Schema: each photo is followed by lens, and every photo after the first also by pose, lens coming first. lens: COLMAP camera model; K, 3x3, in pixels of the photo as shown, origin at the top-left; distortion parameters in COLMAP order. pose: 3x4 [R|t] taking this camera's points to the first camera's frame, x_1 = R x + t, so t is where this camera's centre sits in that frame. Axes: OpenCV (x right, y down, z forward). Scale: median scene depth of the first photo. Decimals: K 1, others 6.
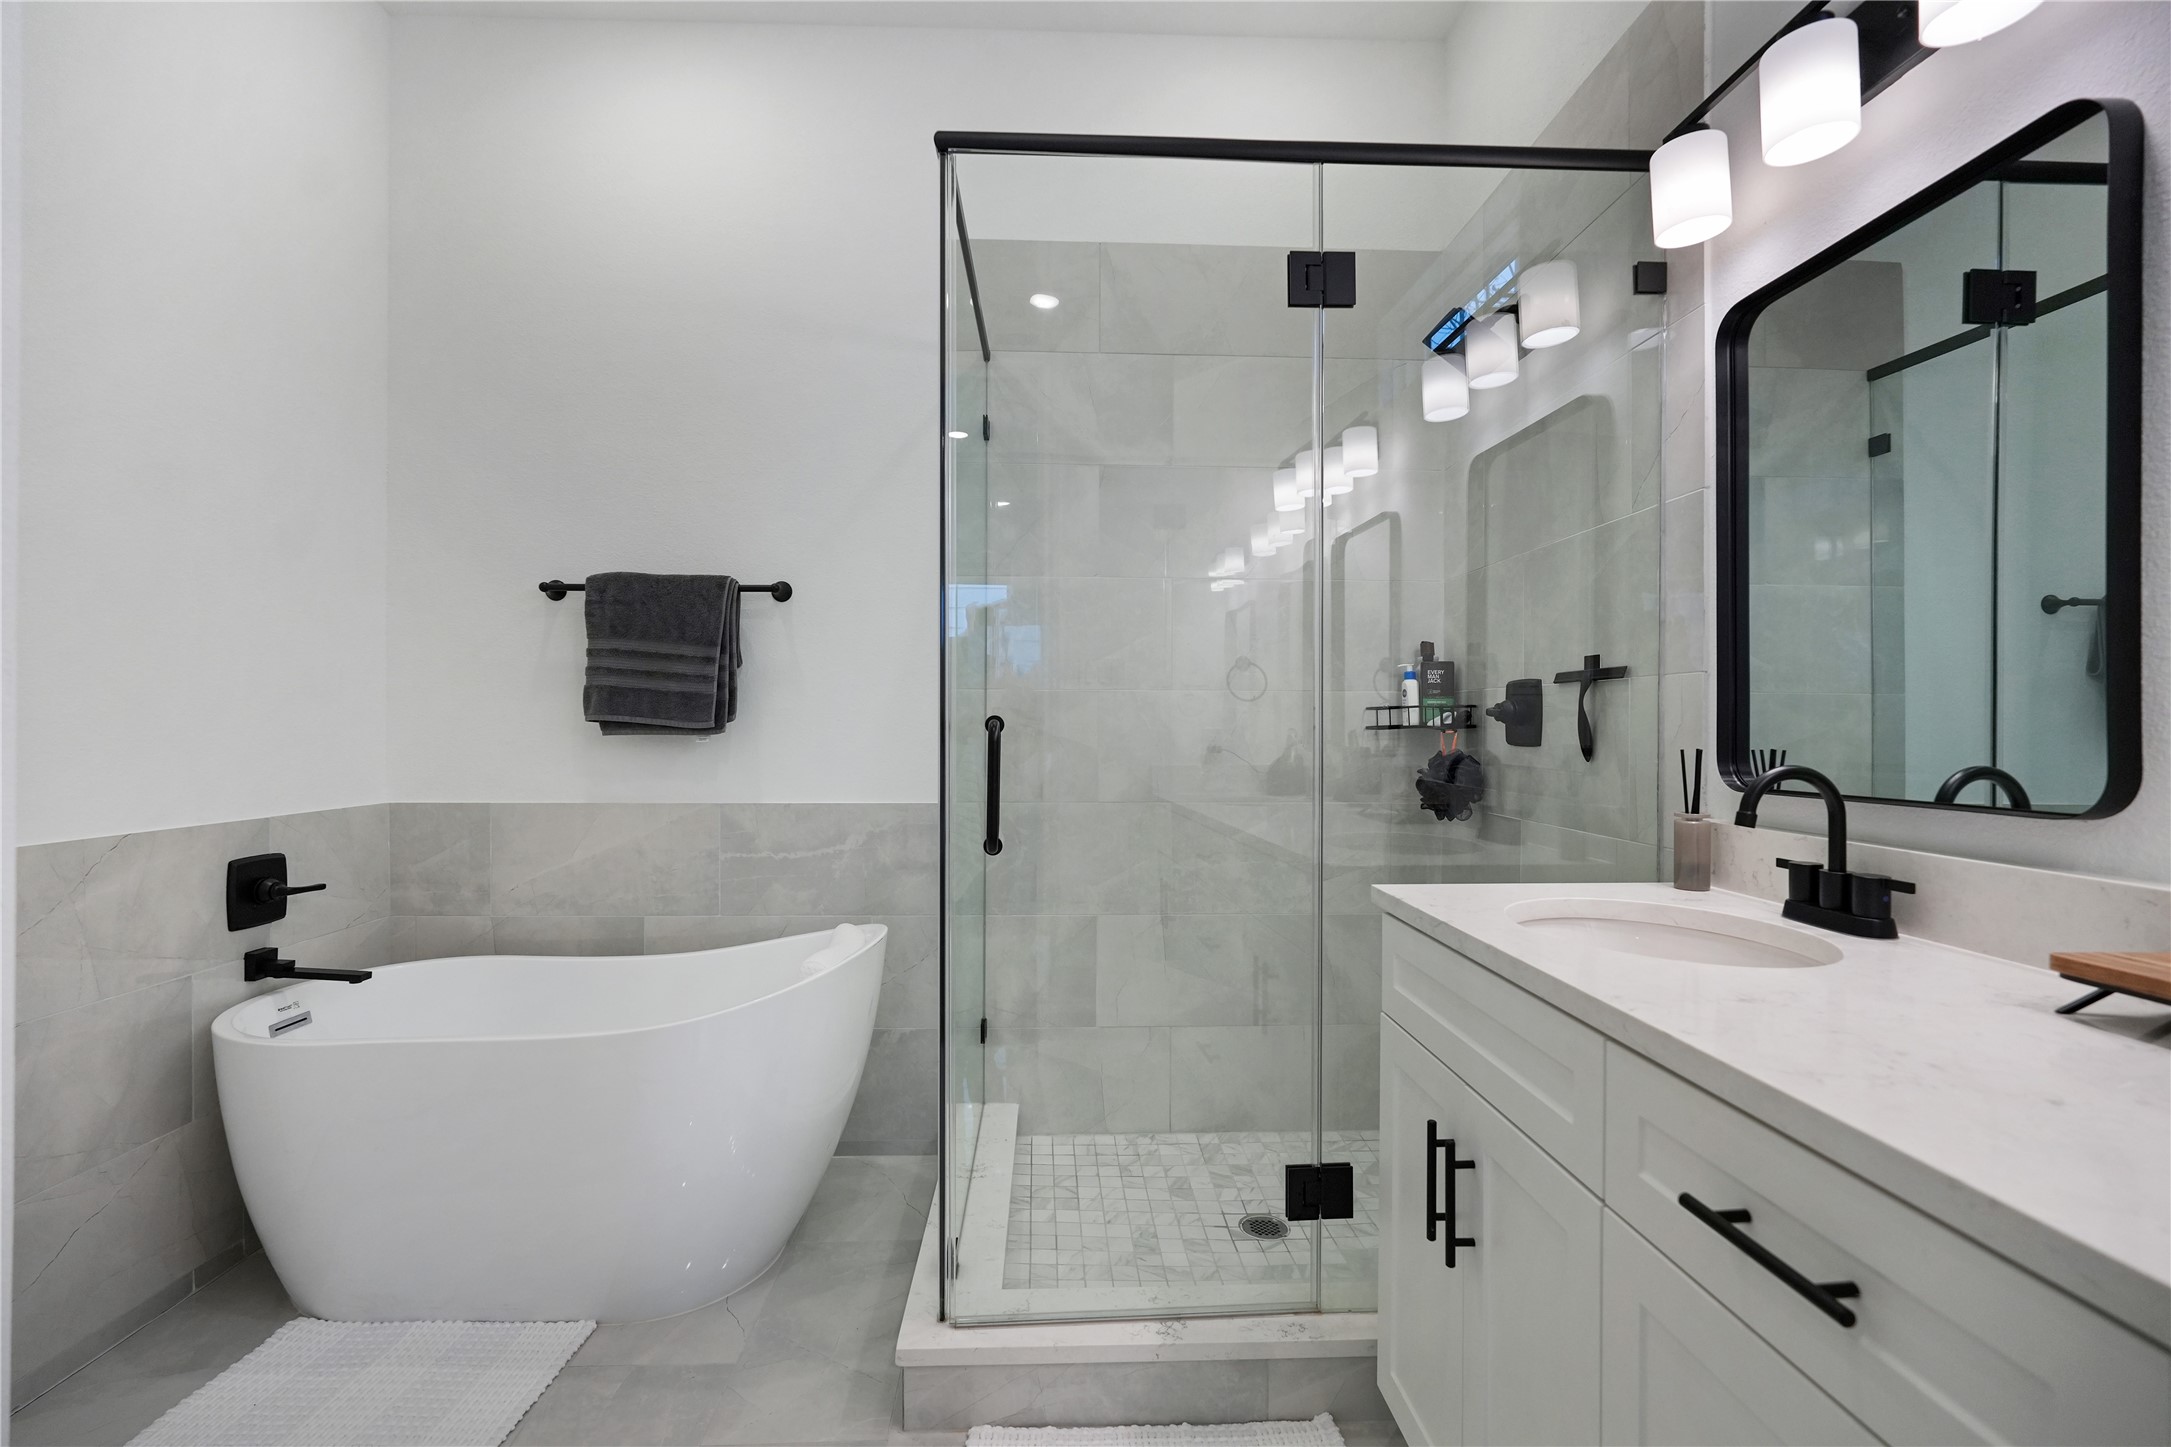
lens RADIAL K [[965.1, 0, 1078.4], [0, 965.1, 720.2], [0, 0, 1]] dist [-0.017280, 0.009974]
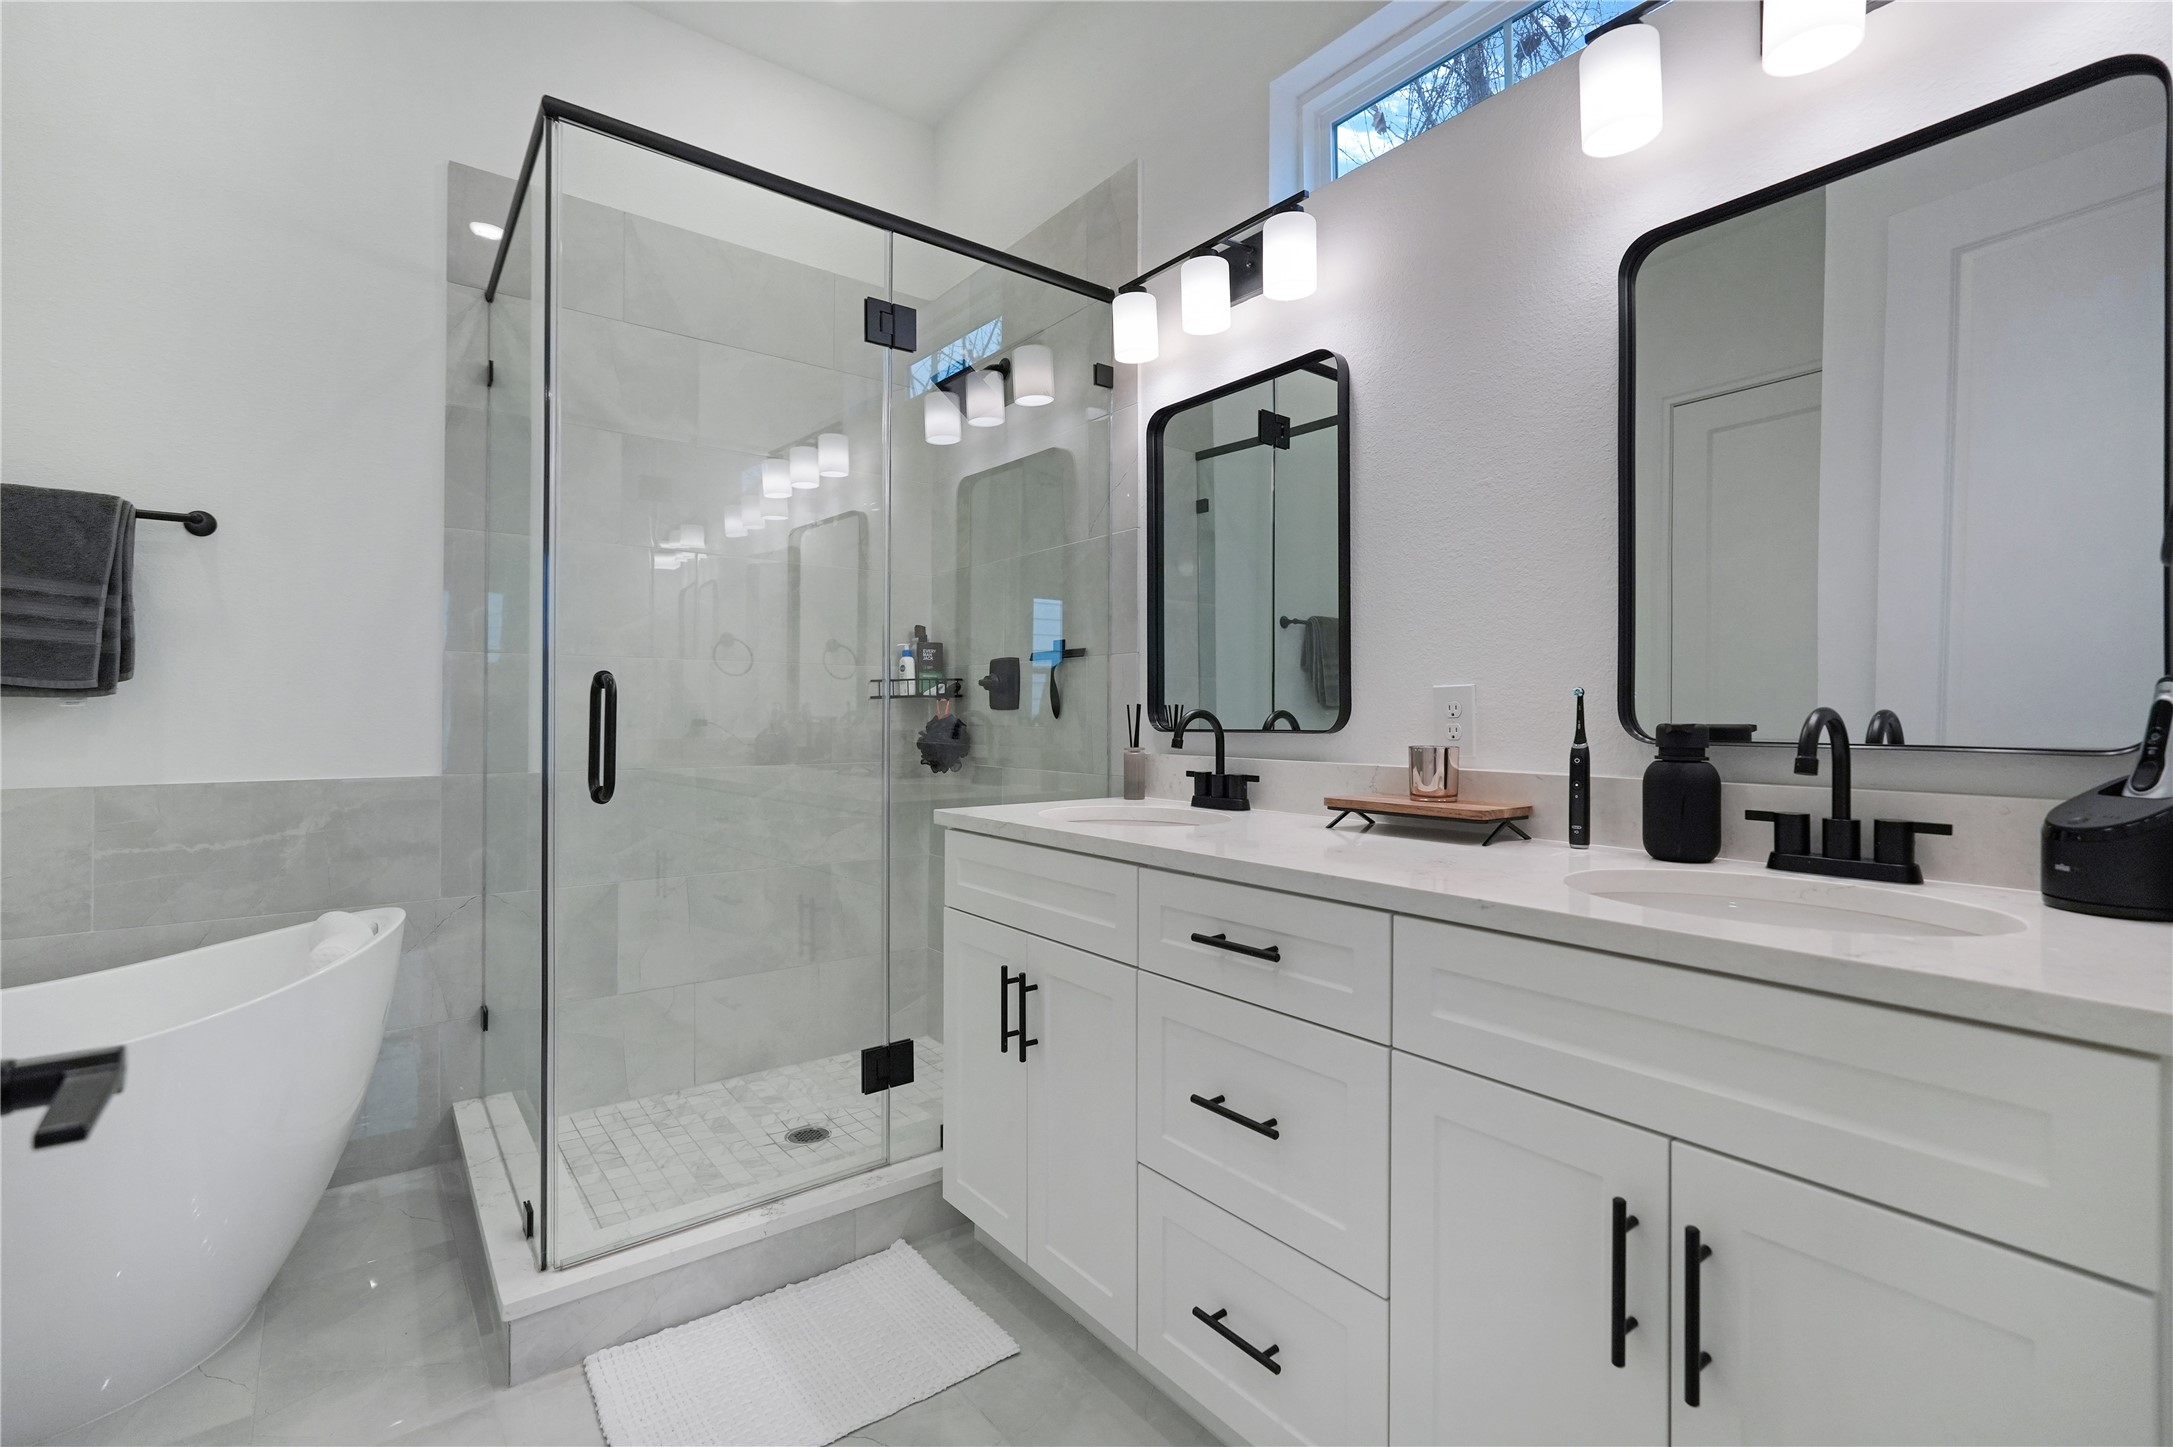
lens RADIAL K [[983.9, 0, 1094.5], [0, 983.9, 702.7], [0, 0, 1]] dist [-0.014792, 0.011370]
pose [[0.809685, 0.005216, 0.586842, -0.210774], [-0.000153, 0.999962, -0.008677, 0.029212], [-0.586865, 0.006936, 0.809655, -0.132293]]
